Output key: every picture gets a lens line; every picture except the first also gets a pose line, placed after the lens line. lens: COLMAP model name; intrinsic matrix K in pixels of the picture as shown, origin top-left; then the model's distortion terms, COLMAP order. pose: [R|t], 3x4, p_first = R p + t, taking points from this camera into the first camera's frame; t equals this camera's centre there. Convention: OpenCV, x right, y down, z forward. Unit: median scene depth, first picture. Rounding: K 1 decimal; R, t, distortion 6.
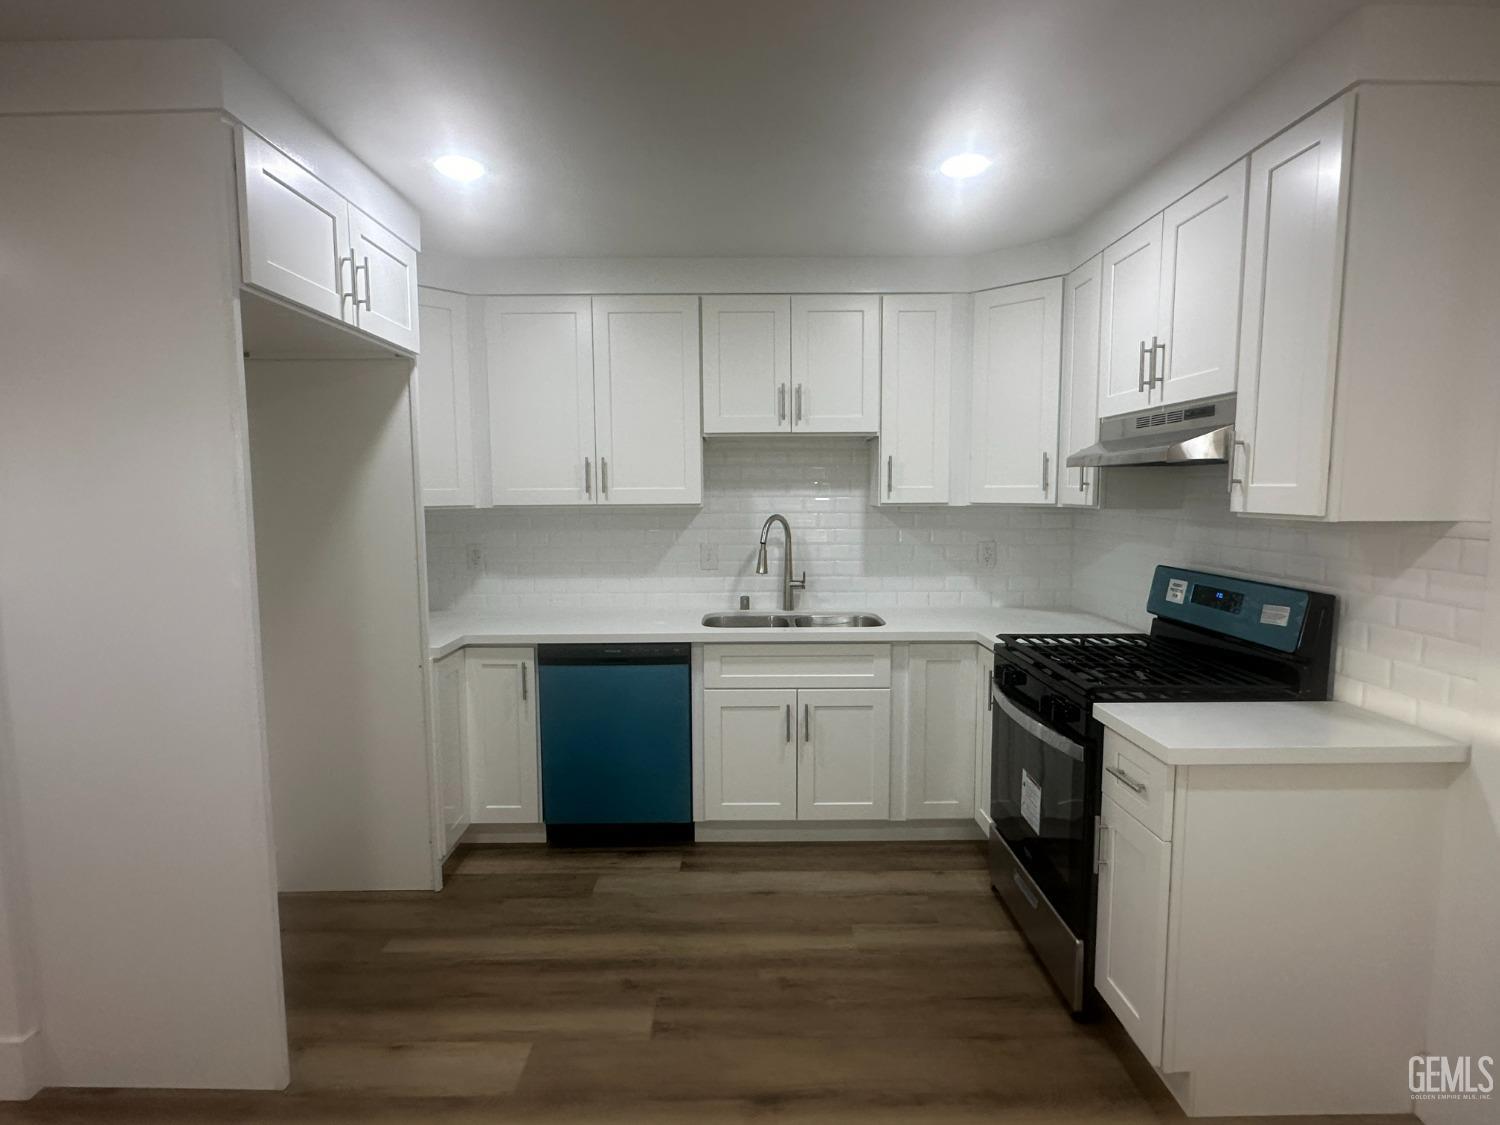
lens RADIAL K [[757.3, 0, 756.9], [0, 757.3, 561.6], [0, 0, 1]] dist [-0.003506, -0.000742]
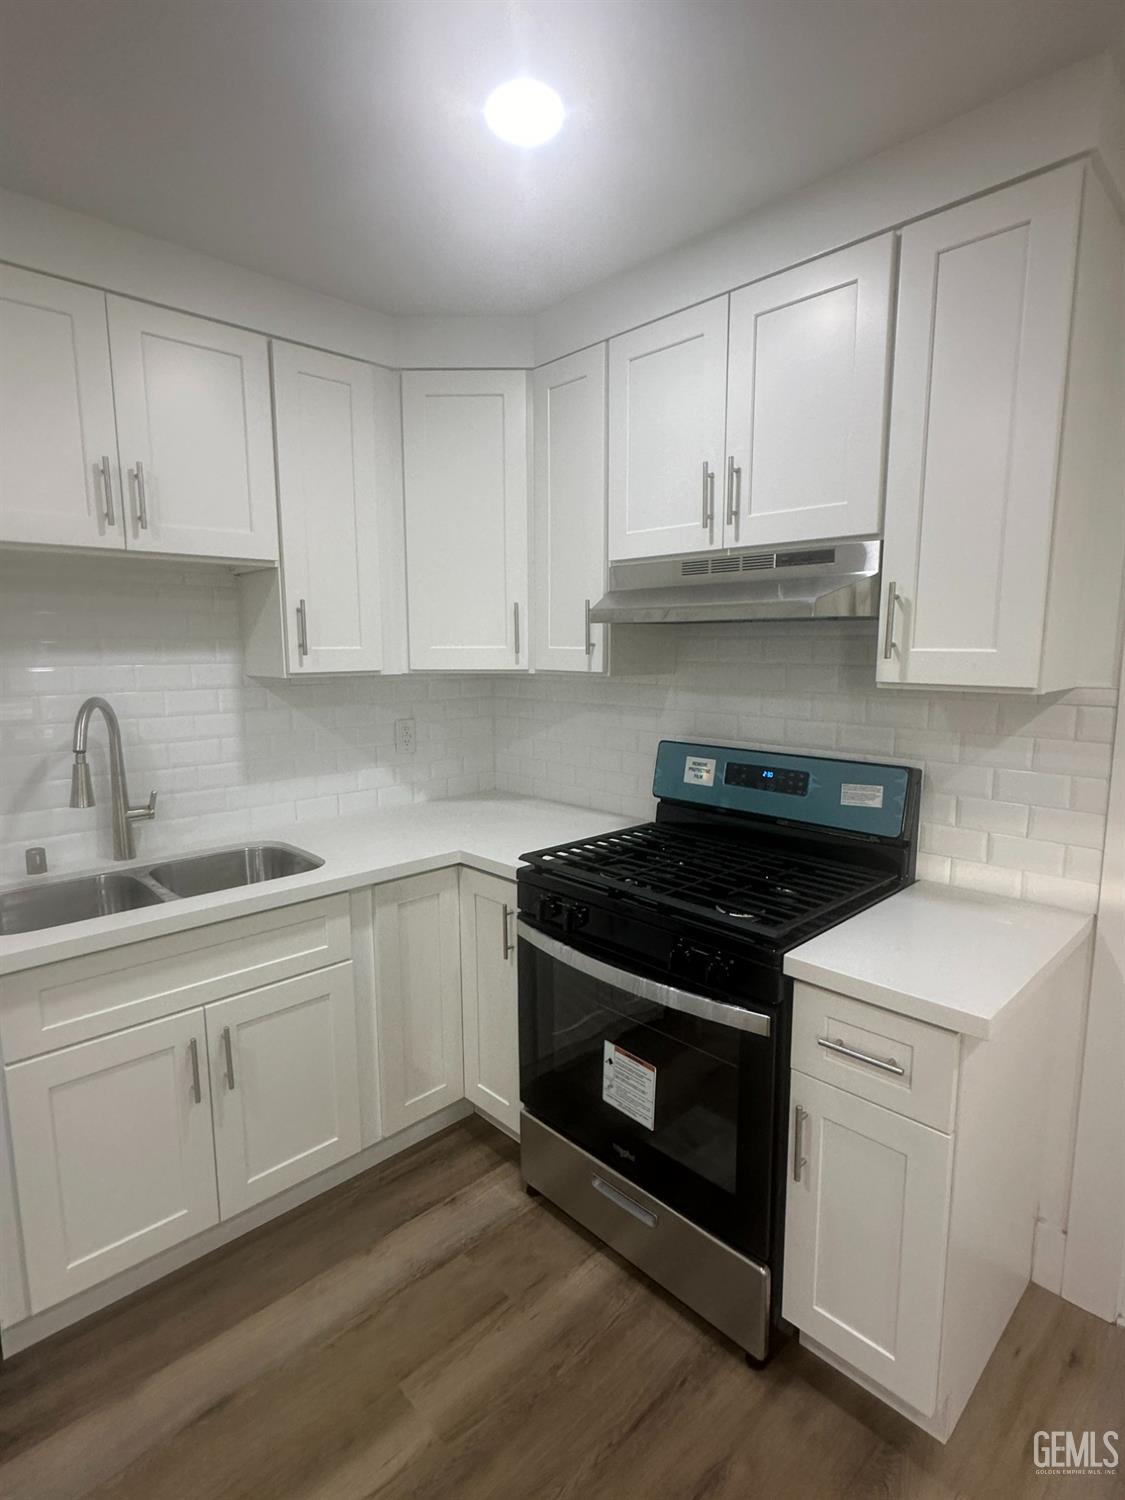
lens RADIAL K [[757.3, 0, 555.4], [0, 757.3, 746.7], [0, 0, 1]] dist [-0.003506, -0.000742]
pose [[0.734703, -0.090971, 0.672262, -0.120949], [0.063666, 0.995841, 0.065178, -0.047483], [-0.675395, -0.005086, 0.737439, 0.417991]]
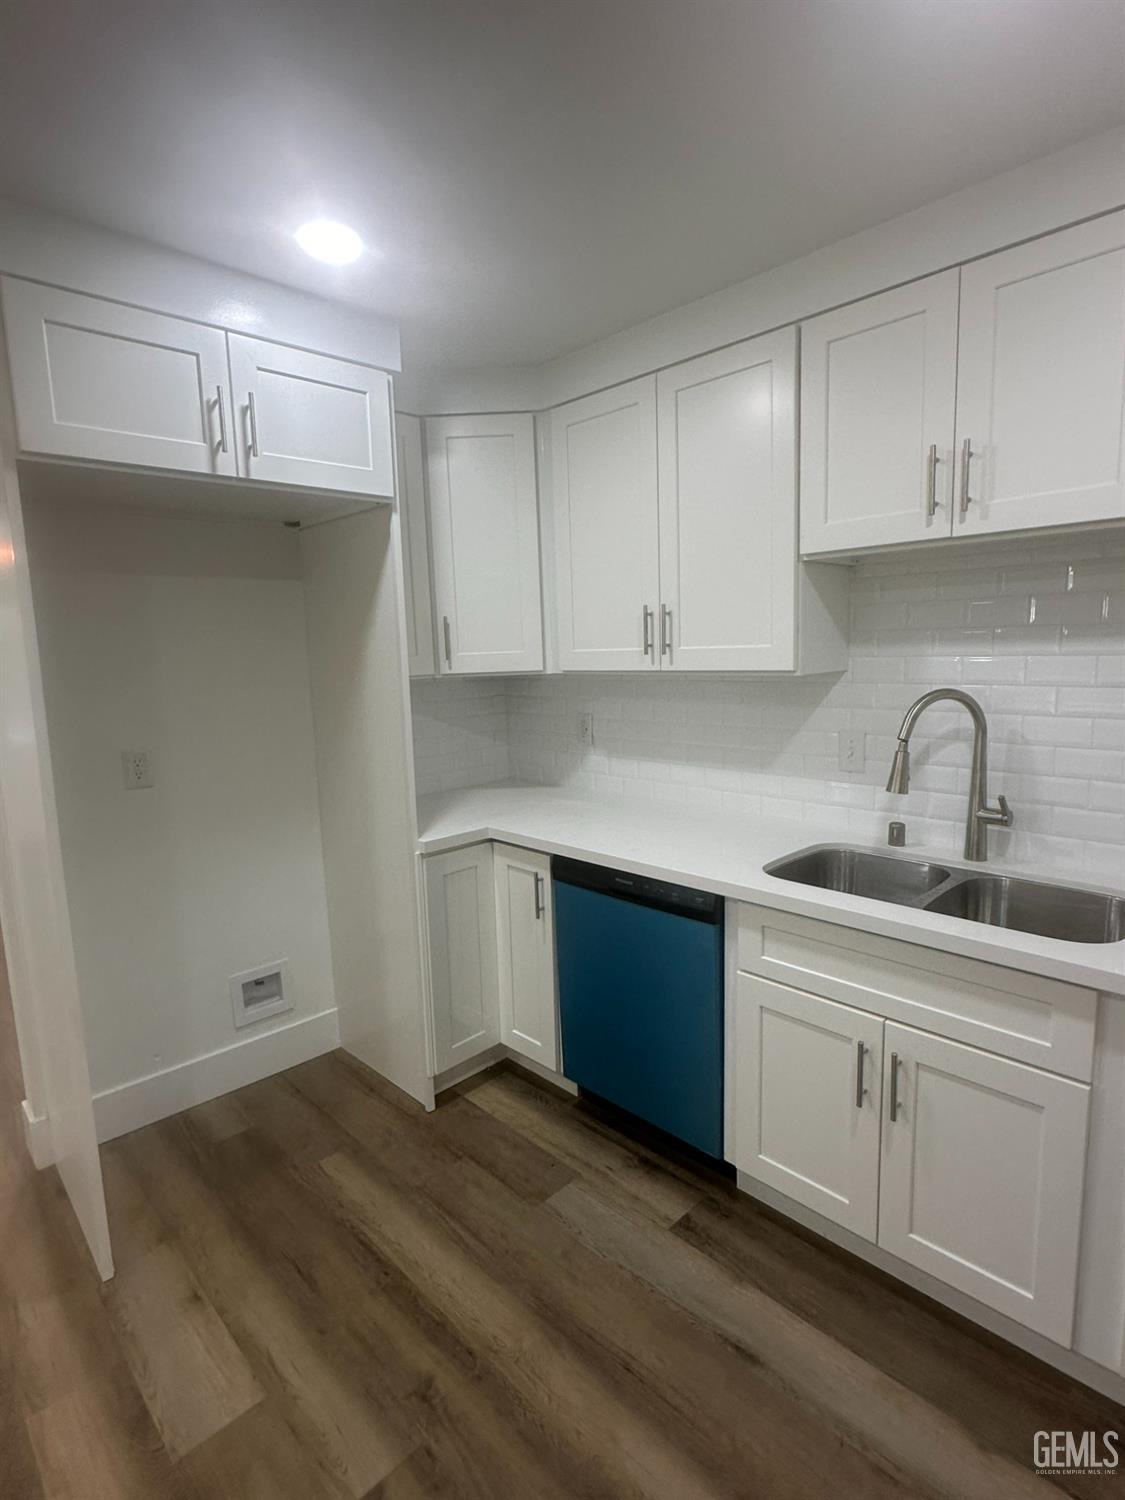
lens RADIAL K [[757.3, 0, 563.2], [0, 757.3, 748.0], [0, 0, 1]] dist [-0.003506, -0.000742]
pose [[0.688452, 0.078982, -0.720968, 0.278241], [-0.038769, 0.996639, 0.072161, -0.056225], [0.724245, -0.021728, 0.689201, 0.482669]]
